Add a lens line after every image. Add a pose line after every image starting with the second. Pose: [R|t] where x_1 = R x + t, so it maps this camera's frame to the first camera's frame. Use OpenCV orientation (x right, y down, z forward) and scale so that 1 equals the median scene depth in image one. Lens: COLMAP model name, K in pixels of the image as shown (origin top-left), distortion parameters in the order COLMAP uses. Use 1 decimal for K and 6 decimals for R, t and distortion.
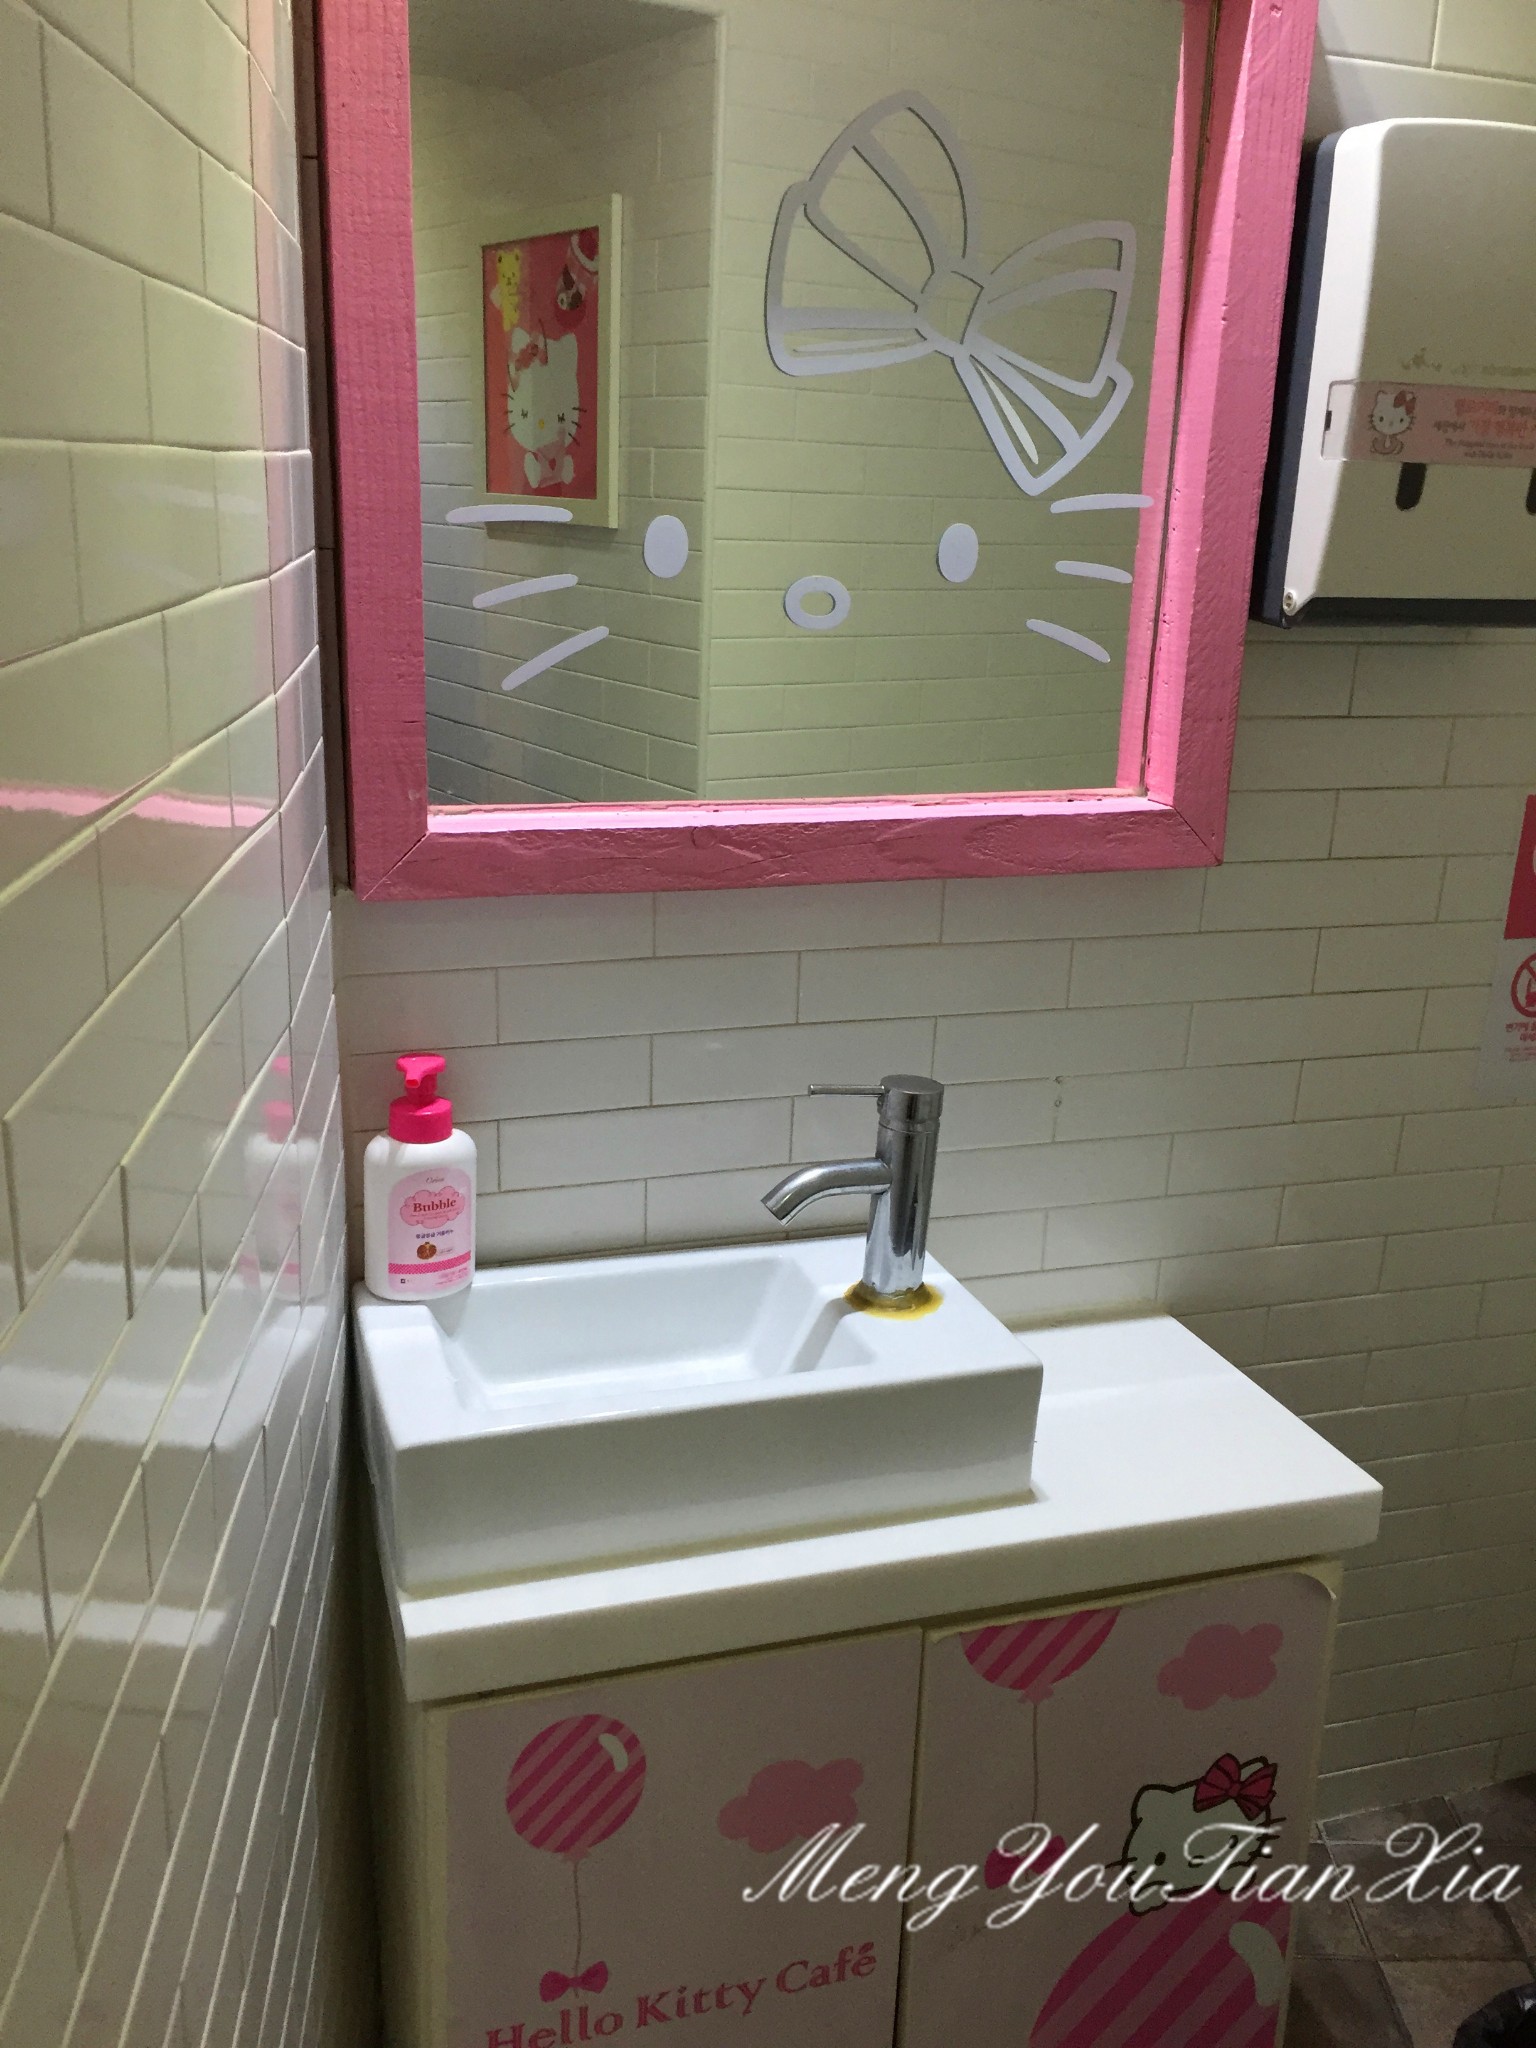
lens RADIAL K [[1776.6, 0, 777.8], [0, 1776.6, 1024.7], [0, 0, 1]] dist [0.054286, -0.022532]
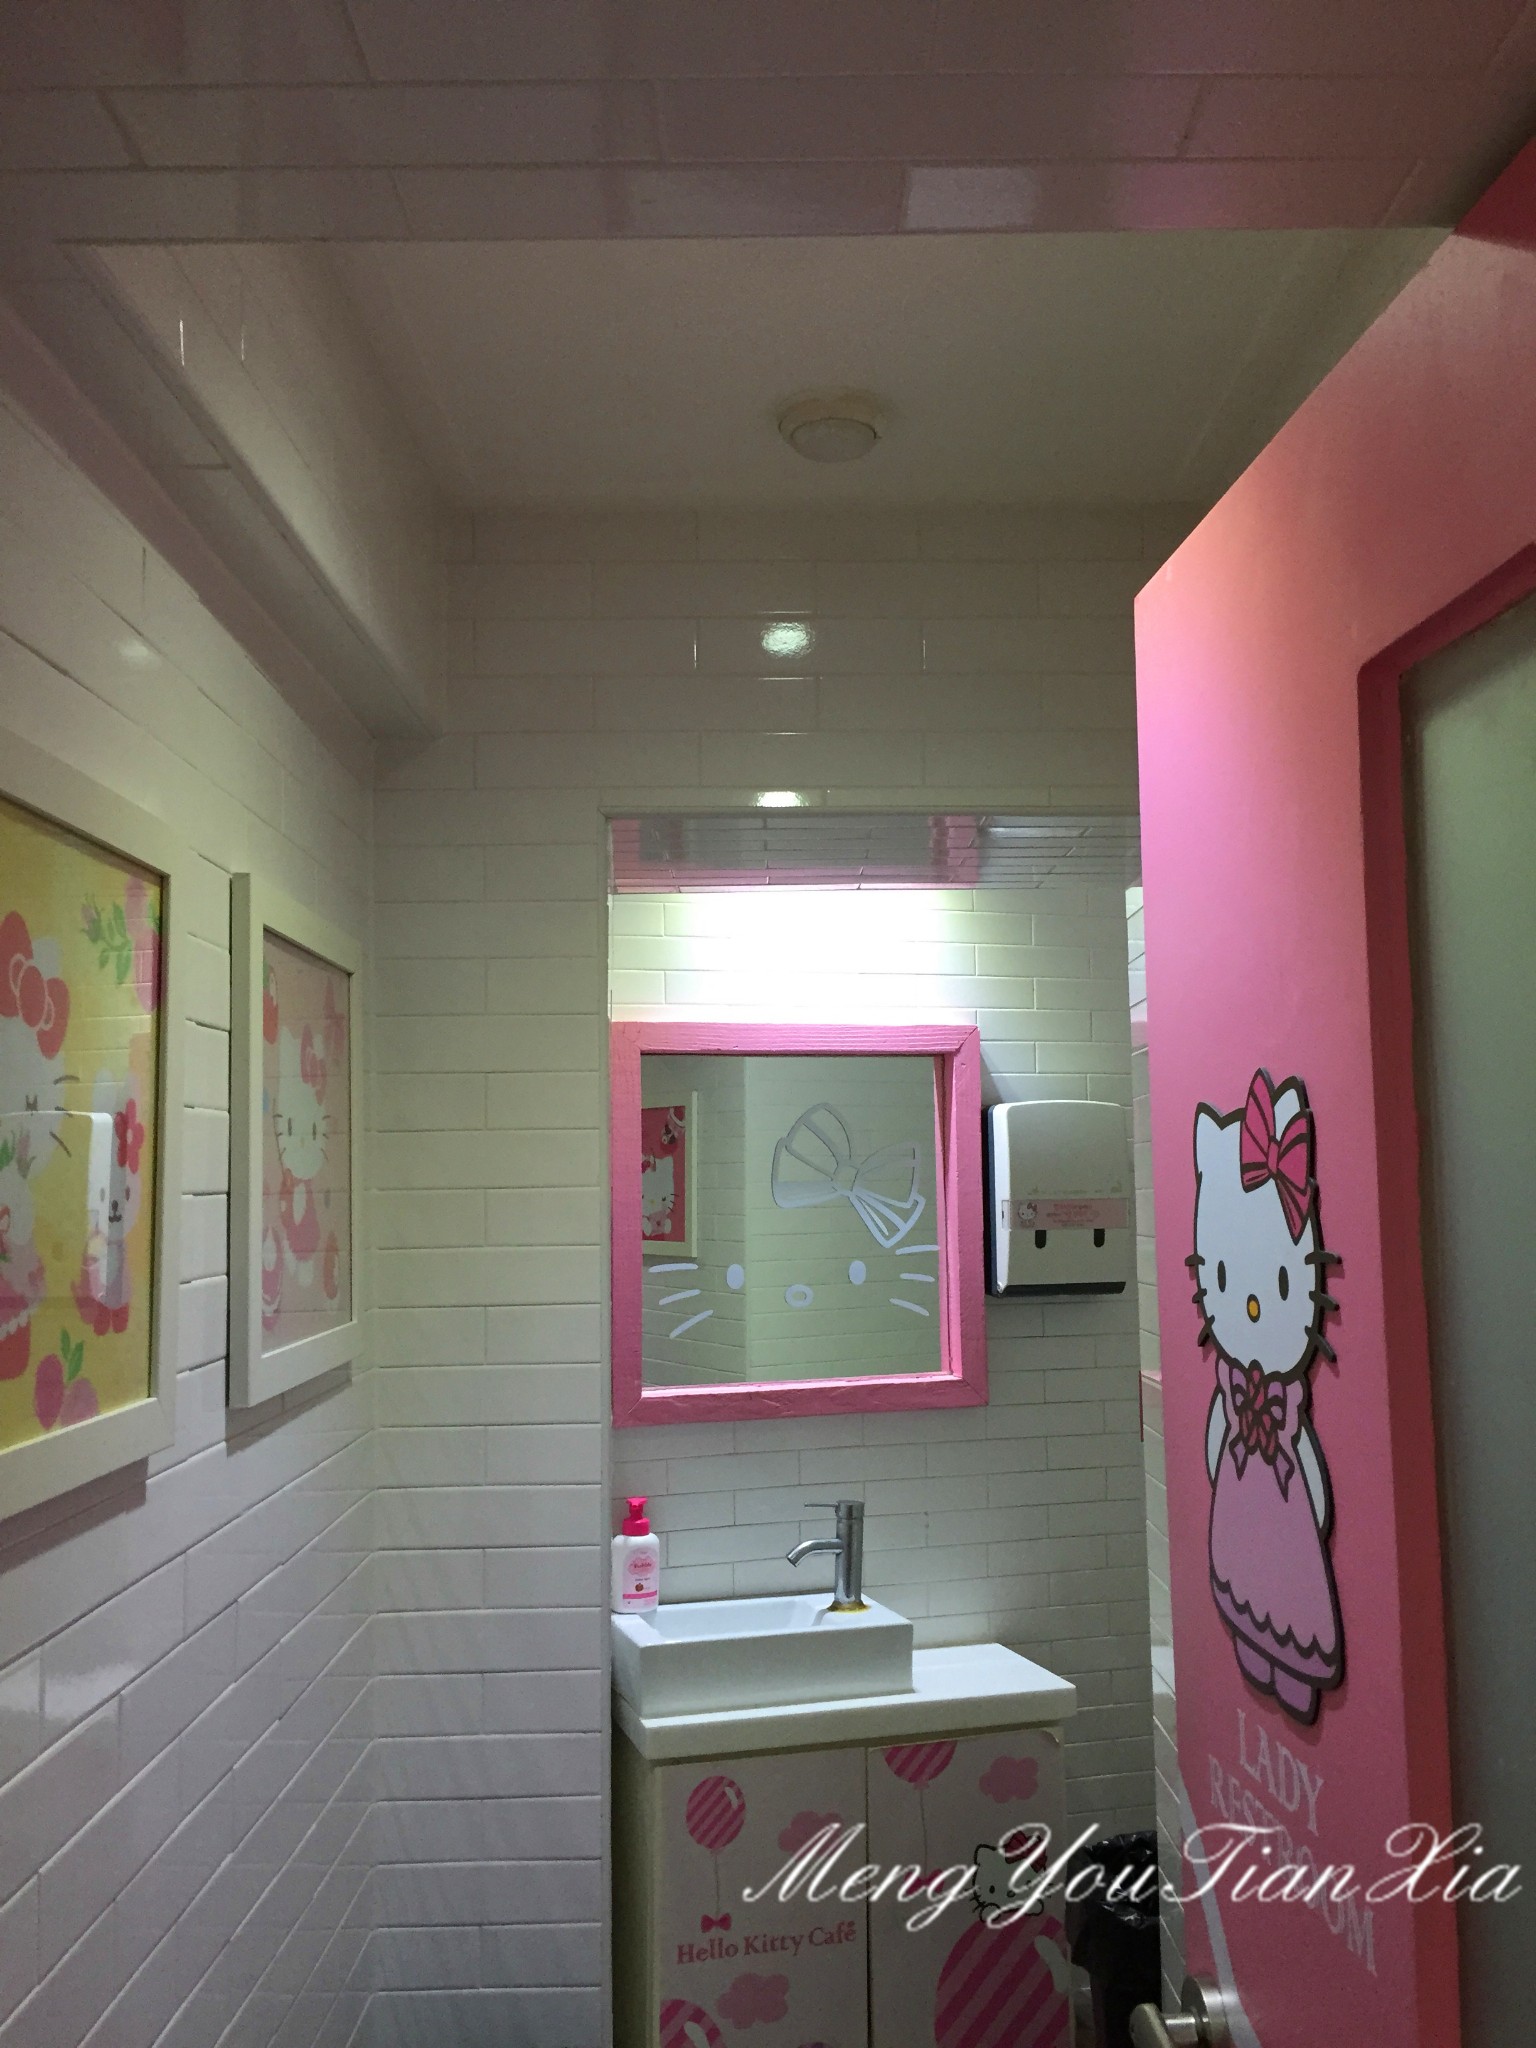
lens RADIAL K [[1776.6, 0, 768.1], [0, 1776.6, 1023.6], [0, 0, 1]] dist [0.054286, -0.022532]
pose [[0.998782, -0.047621, -0.012906, 0.029462], [0.039483, 0.928298, -0.369736, 0.305503], [0.029588, 0.368776, 0.929047, -1.356973]]
